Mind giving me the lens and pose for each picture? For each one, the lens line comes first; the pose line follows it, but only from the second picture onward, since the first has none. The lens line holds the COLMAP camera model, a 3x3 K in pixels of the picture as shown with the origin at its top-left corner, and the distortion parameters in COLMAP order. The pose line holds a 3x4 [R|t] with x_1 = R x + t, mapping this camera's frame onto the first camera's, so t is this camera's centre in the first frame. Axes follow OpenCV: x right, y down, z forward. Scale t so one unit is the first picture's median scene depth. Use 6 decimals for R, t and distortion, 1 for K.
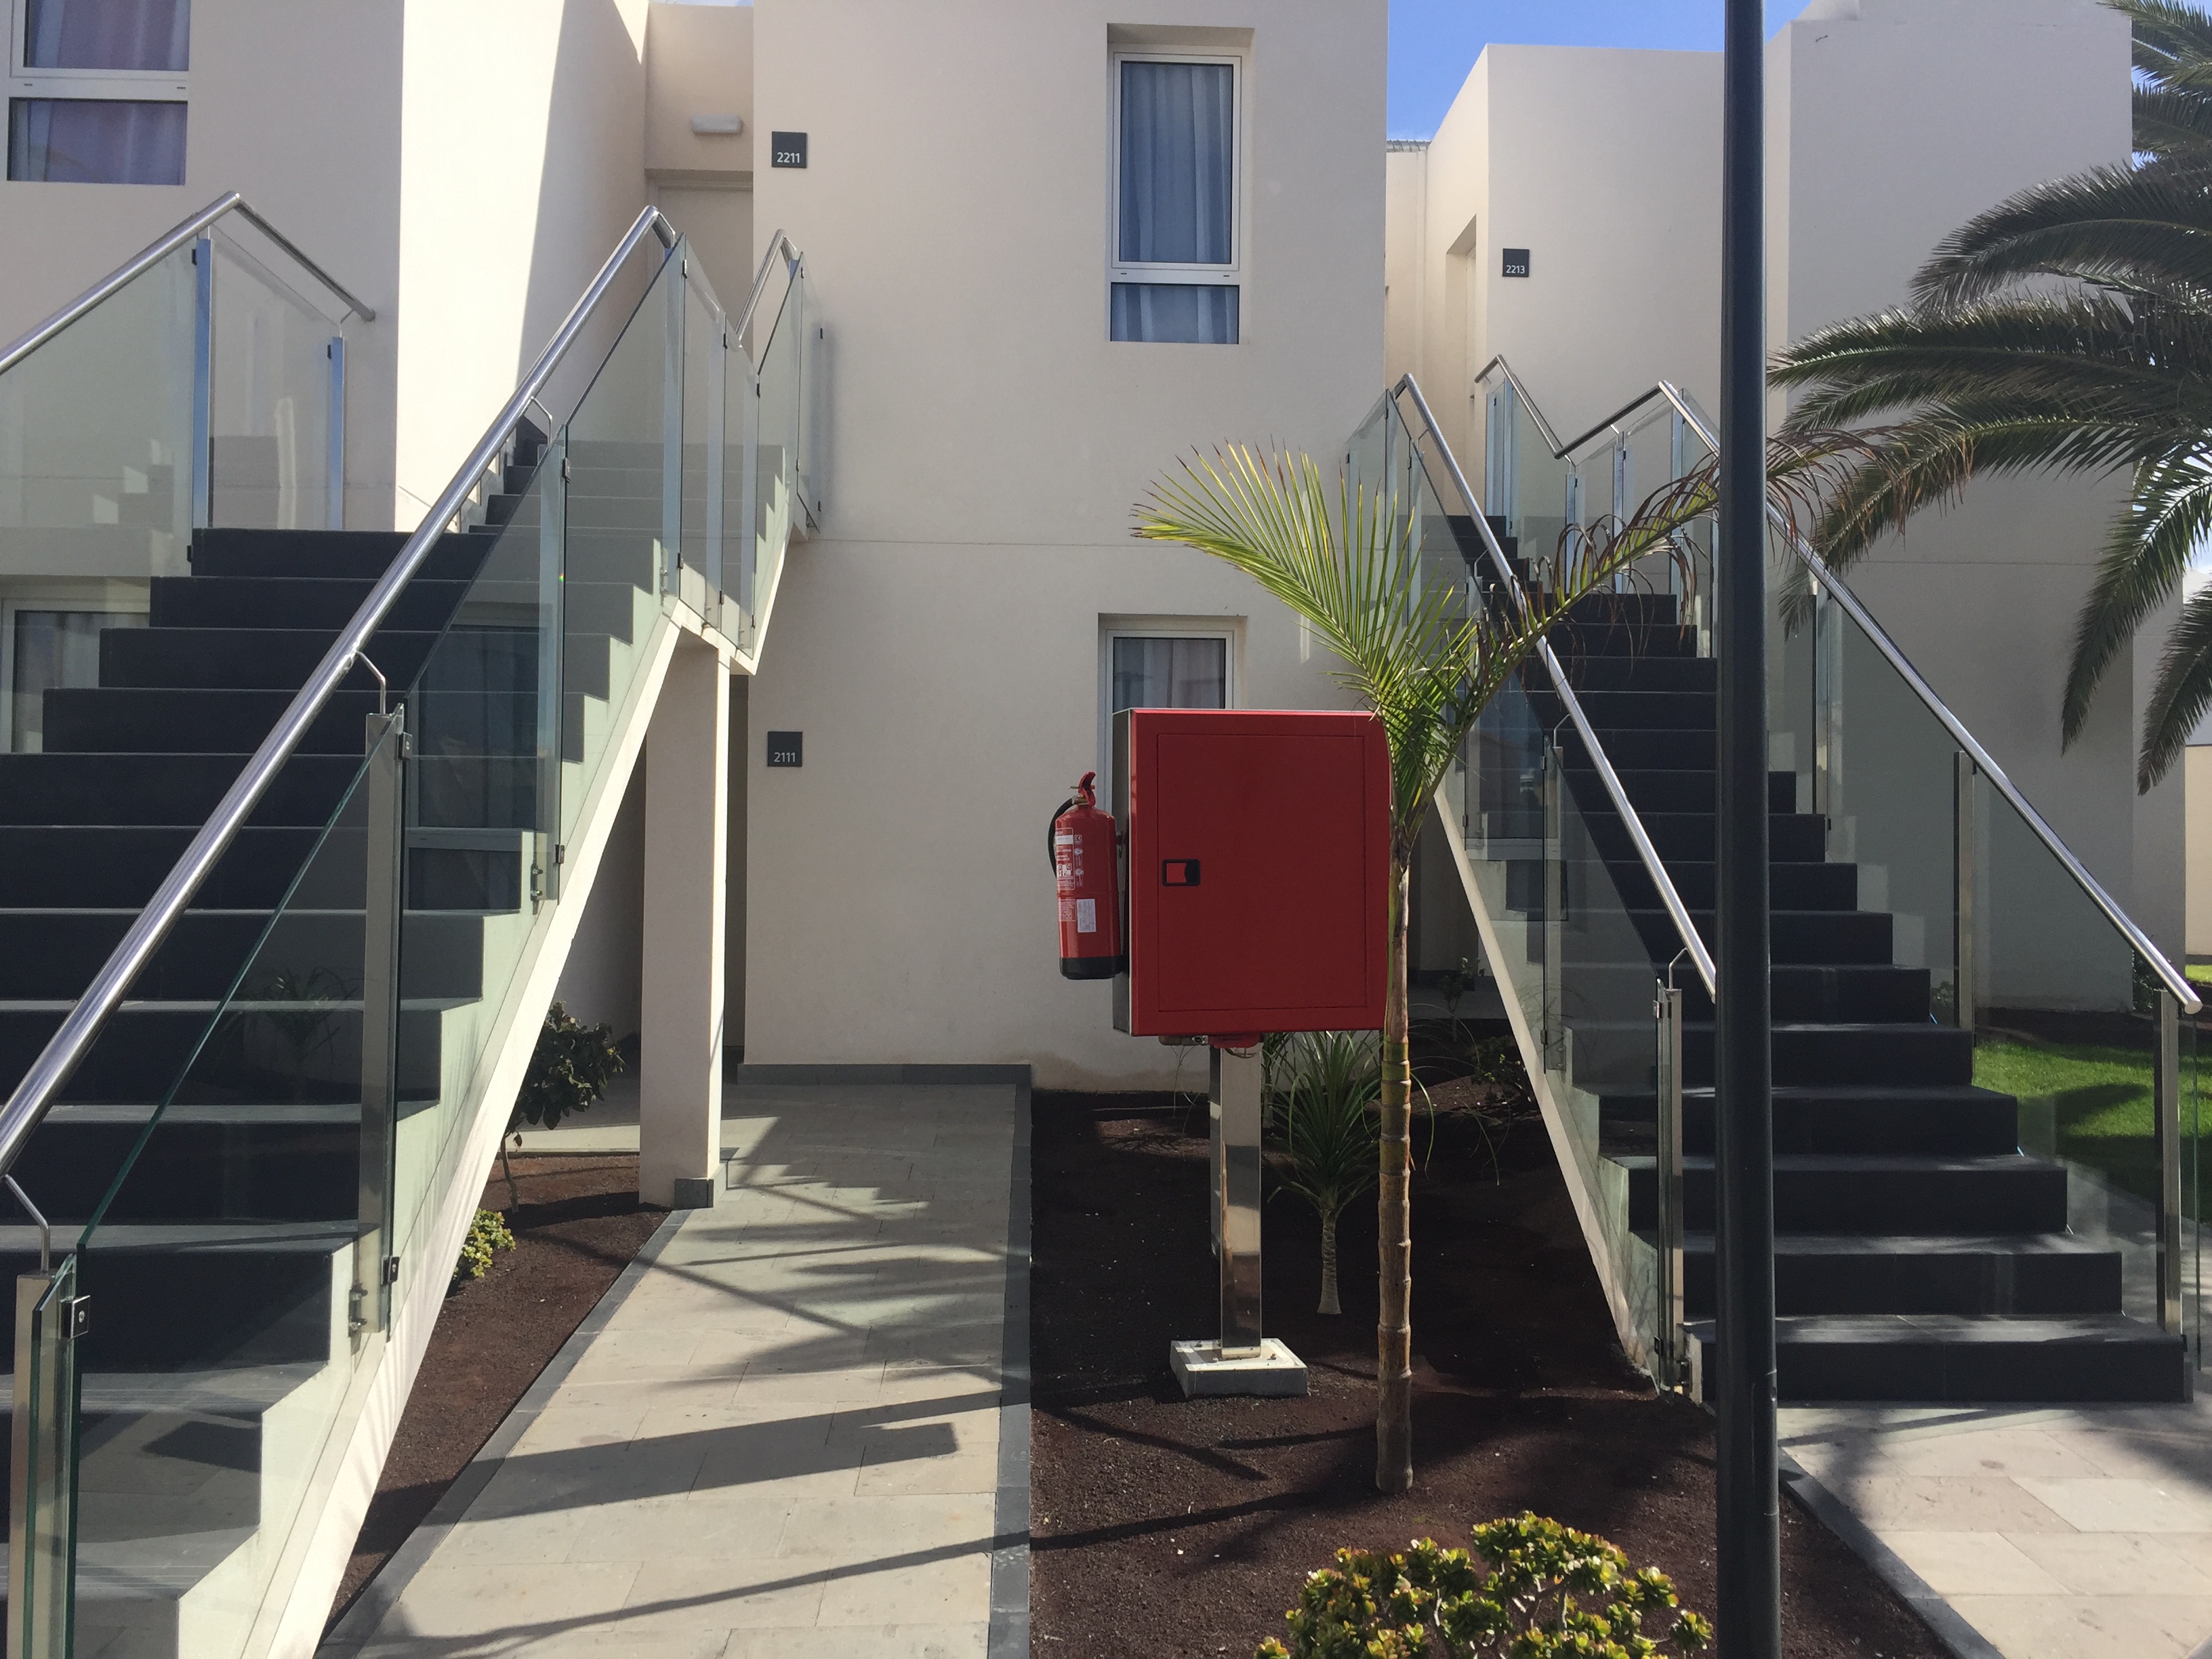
lens RADIAL K [[1870.8, 0, 1105.8], [0, 1870.8, 852.3], [0, 0, 1]] dist [0.000837, -0.017311]
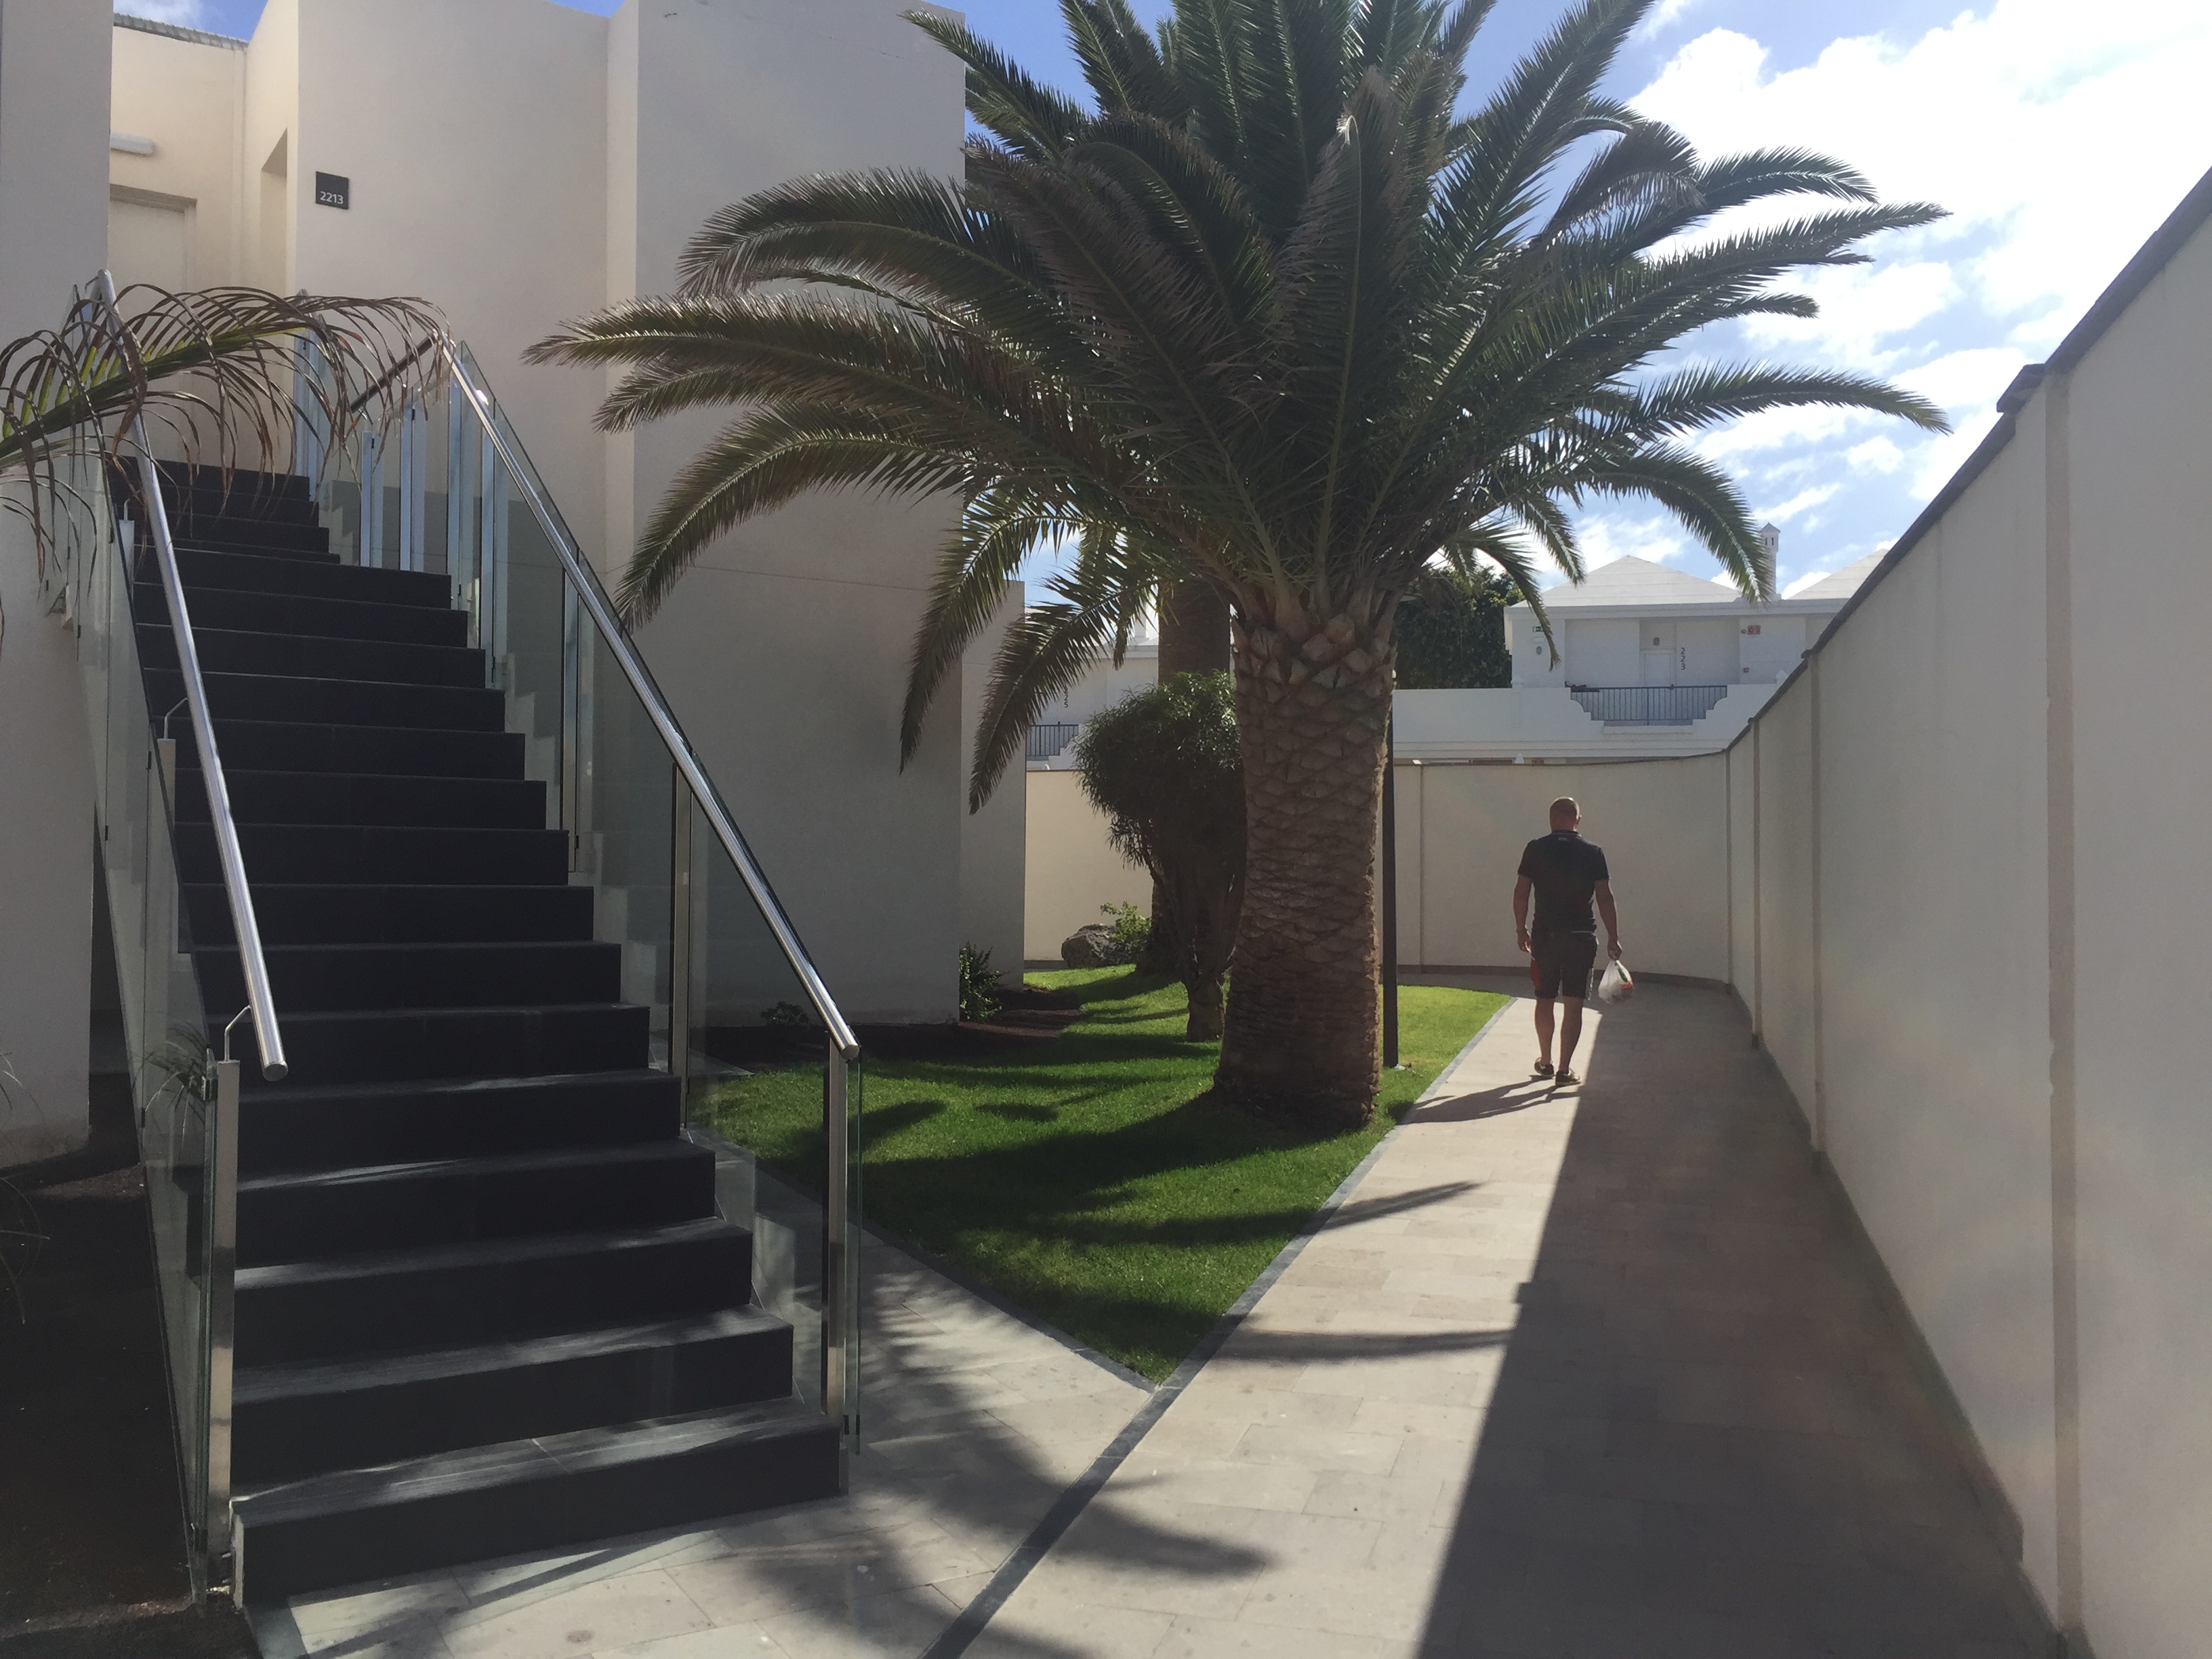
lens RADIAL K [[1910.5, 0, 1106.0], [0, 1910.5, 829.5], [0, 0, 1]] dist [0.046410, -0.013844]
pose [[0.856550, 0.015069, 0.515843, 0.125629], [-0.006450, 0.999808, -0.018496, -0.005543], [-0.516023, 0.012516, 0.856483, 0.084499]]
